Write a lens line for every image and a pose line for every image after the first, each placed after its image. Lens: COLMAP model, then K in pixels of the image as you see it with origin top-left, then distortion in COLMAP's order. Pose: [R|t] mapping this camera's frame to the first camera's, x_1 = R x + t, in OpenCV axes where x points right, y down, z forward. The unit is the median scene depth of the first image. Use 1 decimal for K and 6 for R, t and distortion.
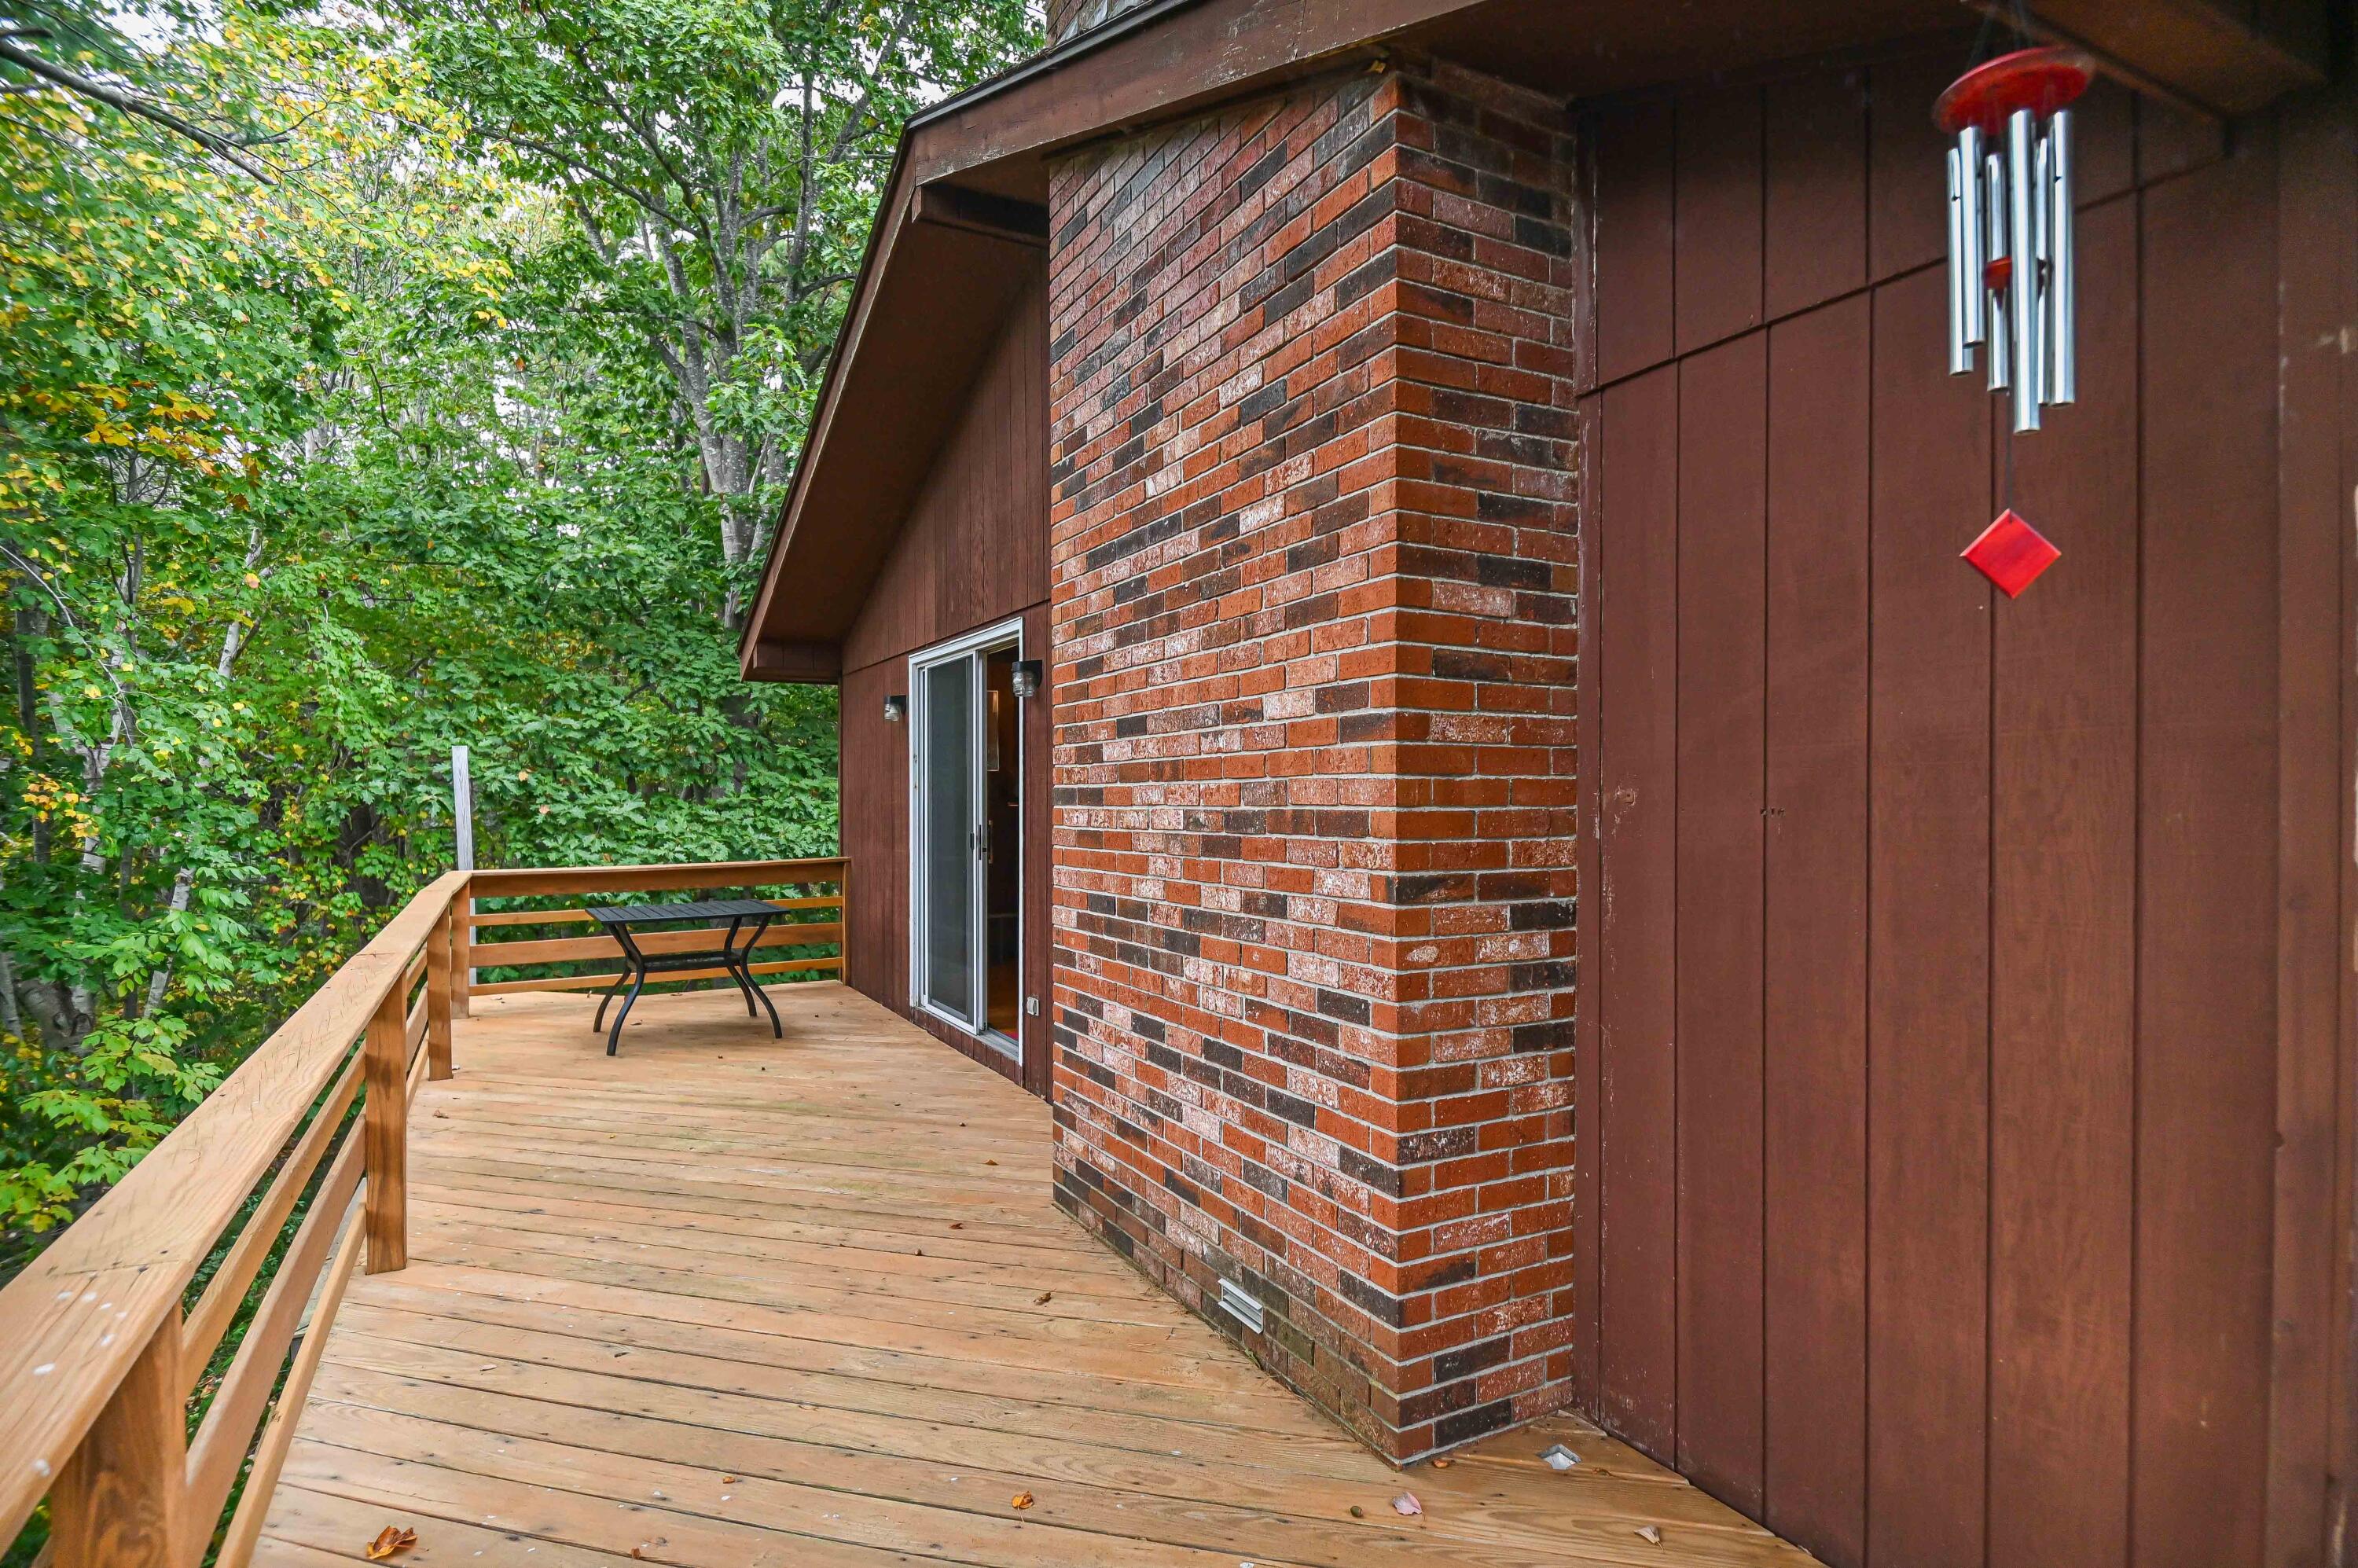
lens RADIAL K [[1174.7, 0, 1175.3], [0, 1174.7, 804.2], [0, 0, 1]] dist [0.024670, -0.026681]
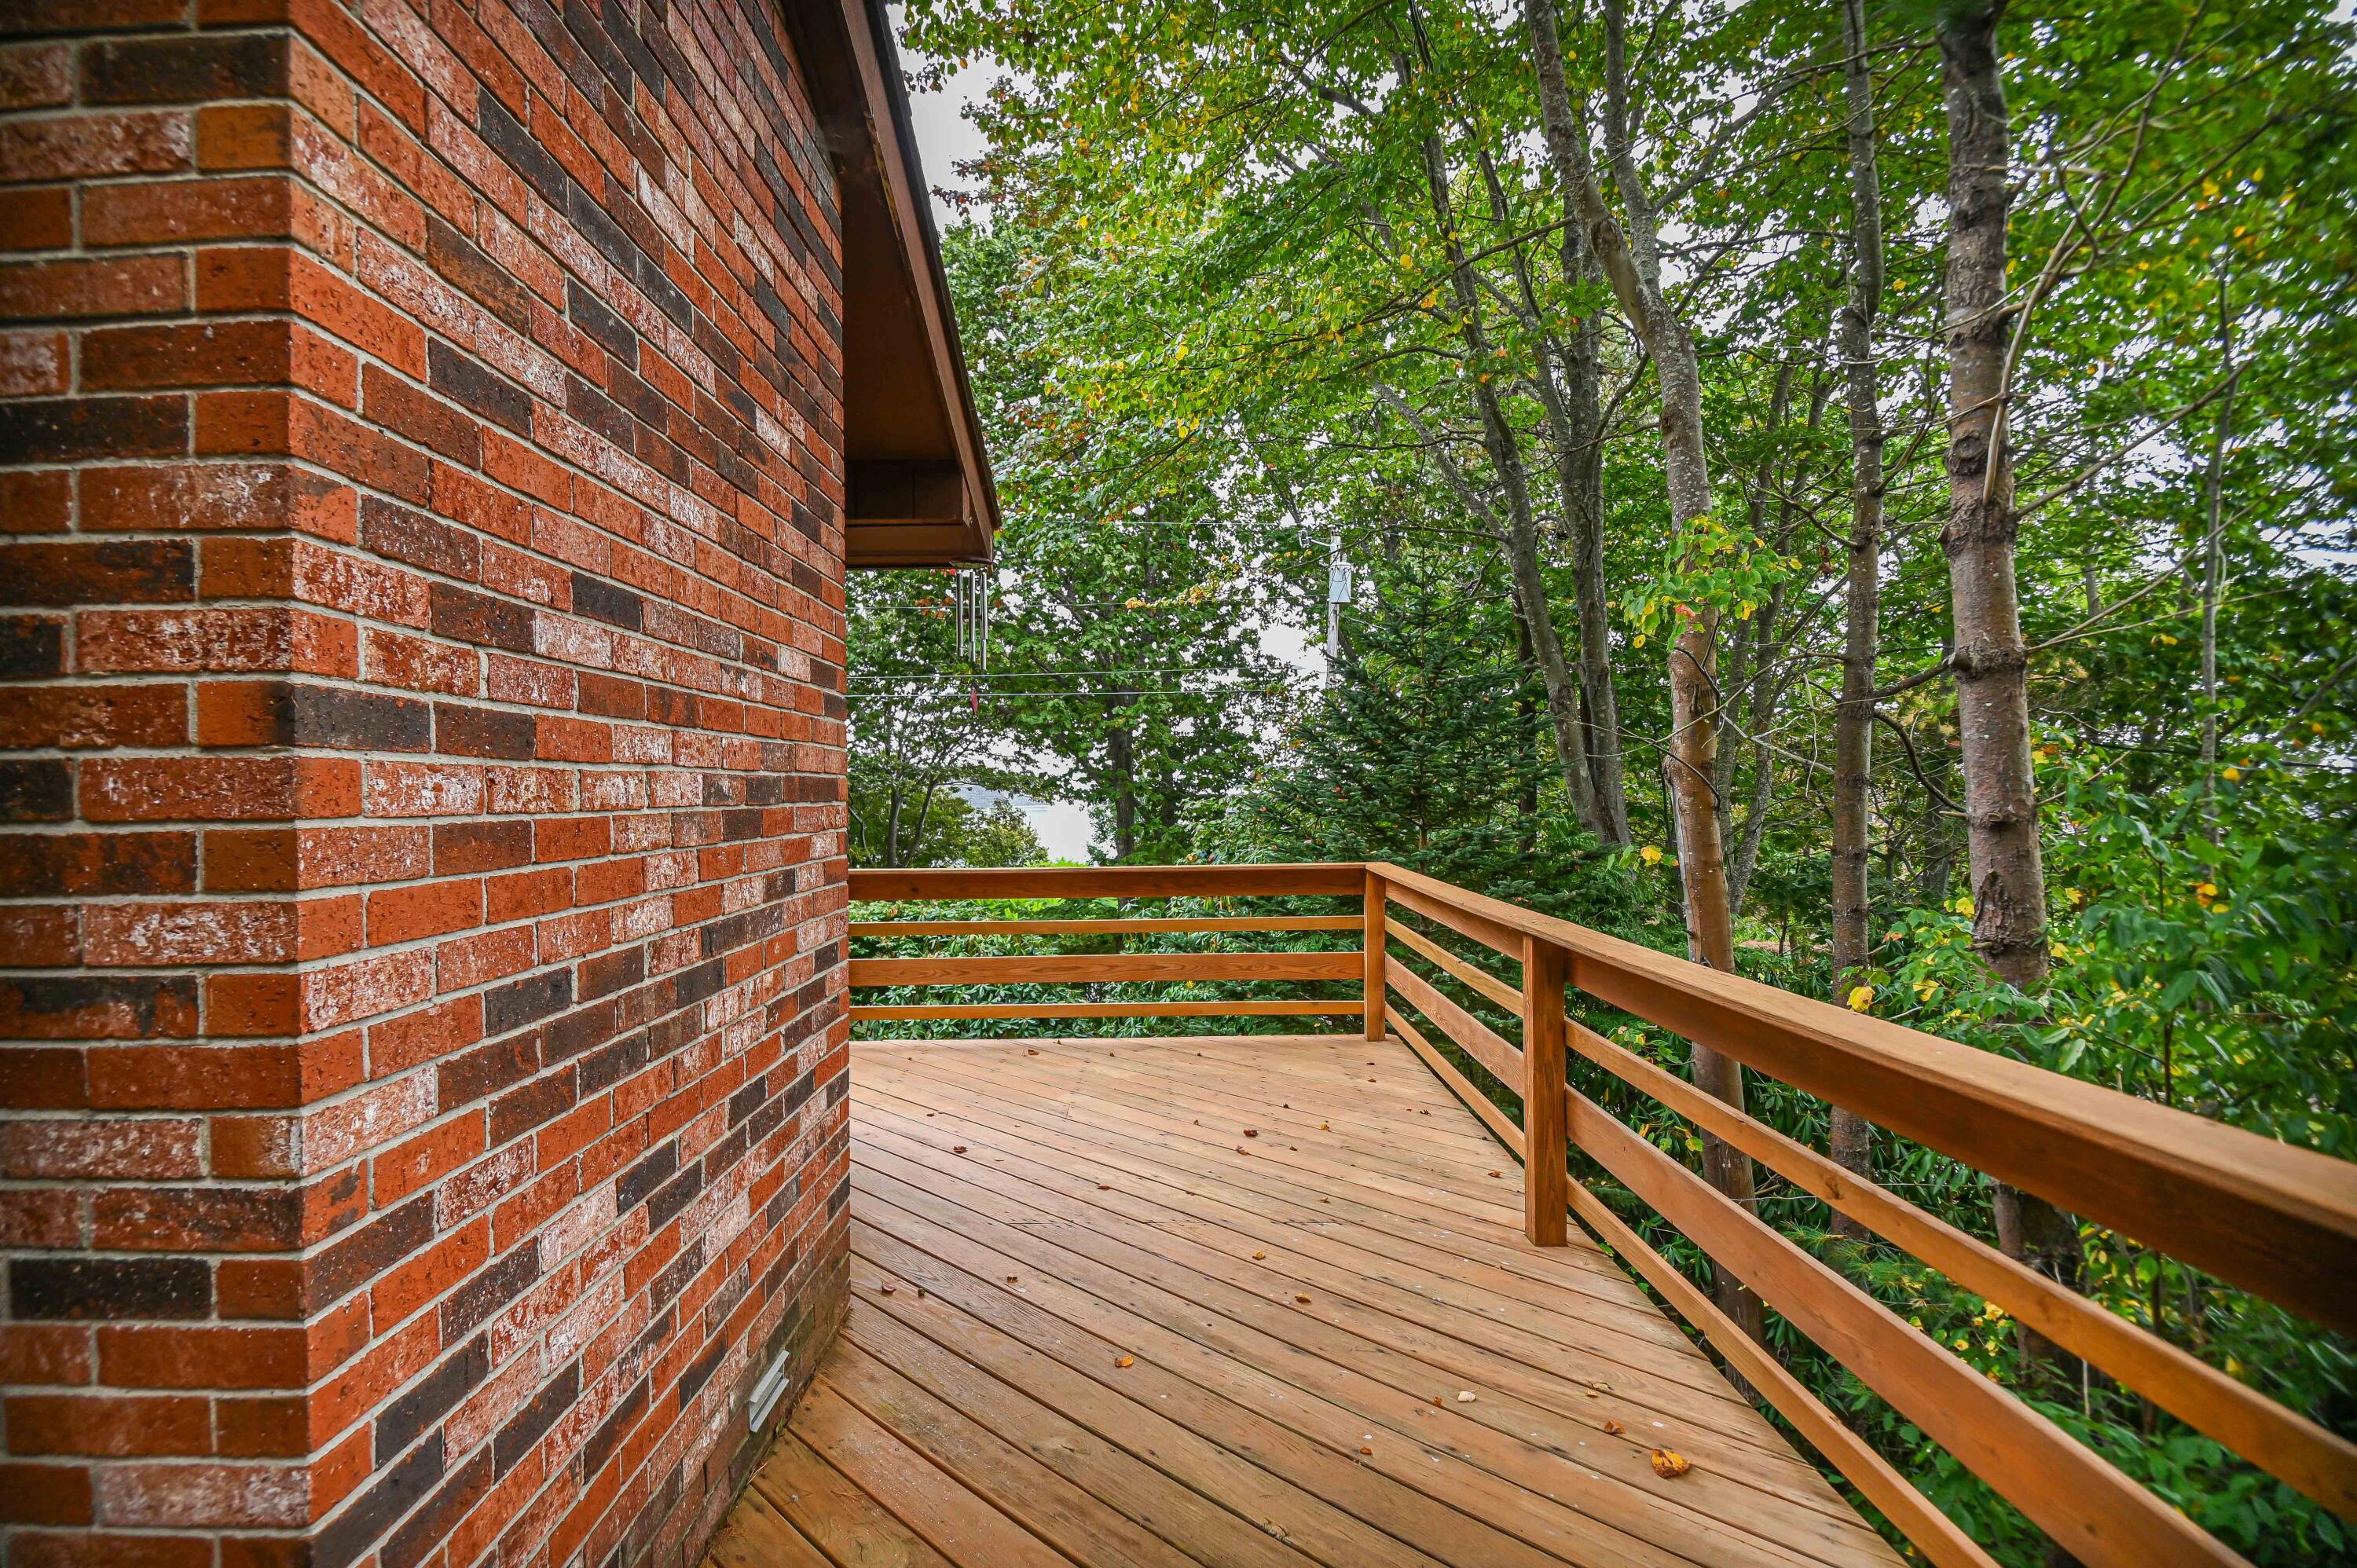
lens RADIAL K [[1174.2, 0, 1174.8], [0, 1174.2, 804.2], [0, 0, 1]] dist [0.024670, -0.026681]
pose [[-0.885822, 0.003977, 0.464008, -0.497440], [0.010248, 0.999887, 0.010994, 0.016049], [-0.463912, 0.014494, -0.885763, 1.384527]]
